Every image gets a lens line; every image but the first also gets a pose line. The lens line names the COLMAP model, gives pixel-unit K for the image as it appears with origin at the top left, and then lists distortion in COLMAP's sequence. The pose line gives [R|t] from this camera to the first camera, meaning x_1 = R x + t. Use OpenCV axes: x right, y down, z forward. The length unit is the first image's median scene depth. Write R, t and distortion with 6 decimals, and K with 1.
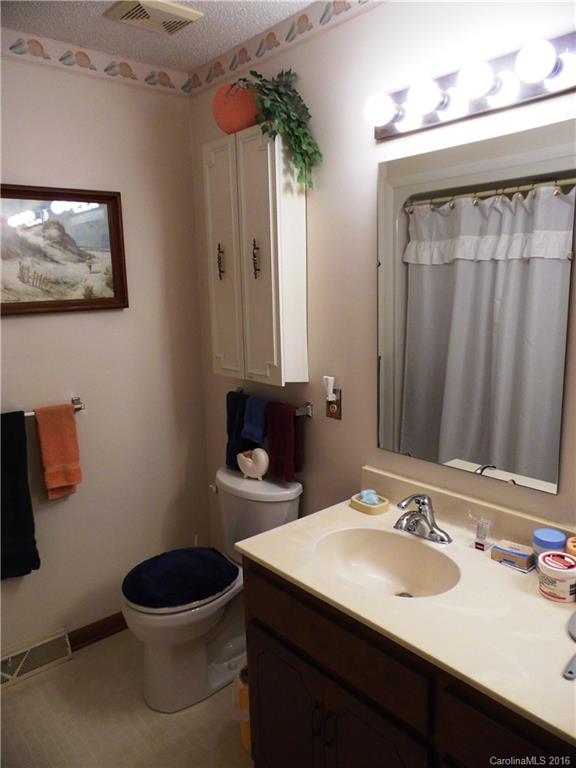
lens RADIAL K [[573.3, 0, 288.2], [0, 573.3, 386.2], [0, 0, 1]] dist [-0.041372, 0.077243]
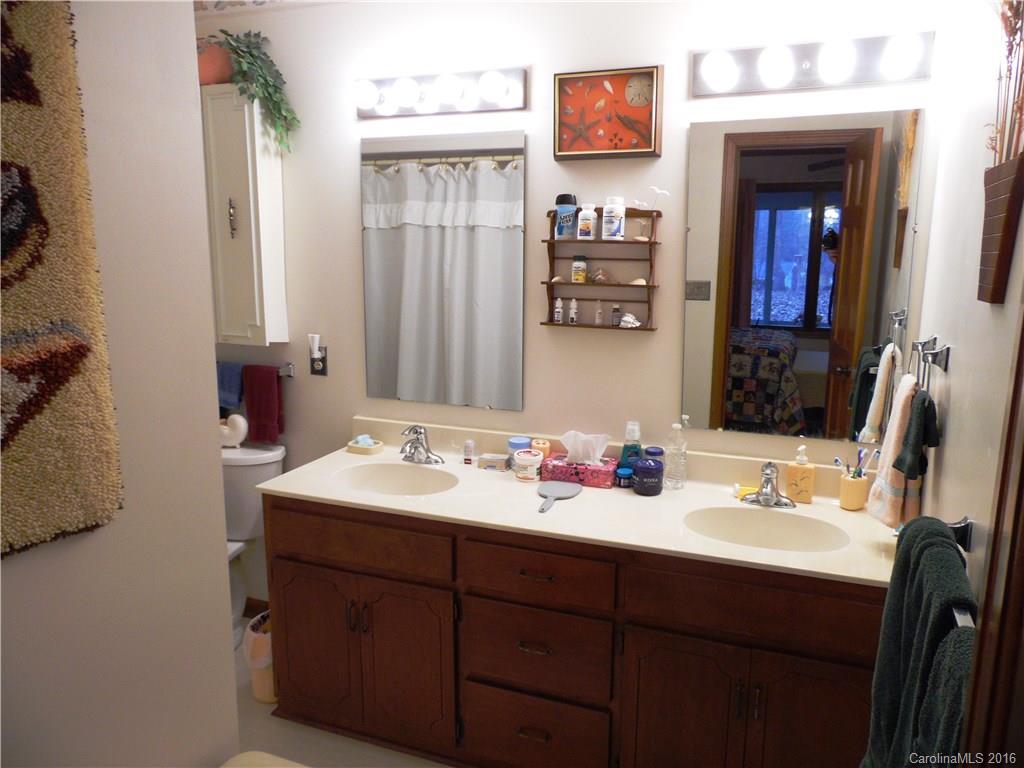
lens RADIAL K [[764.5, 0, 508.4], [0, 764.5, 382.4], [0, 0, 1]] dist [-0.041372, 0.077243]
pose [[0.887051, -0.052908, 0.458630, -0.251741], [0.055114, 0.998443, 0.008582, 0.076400], [-0.458370, 0.017664, 0.888586, -0.382984]]
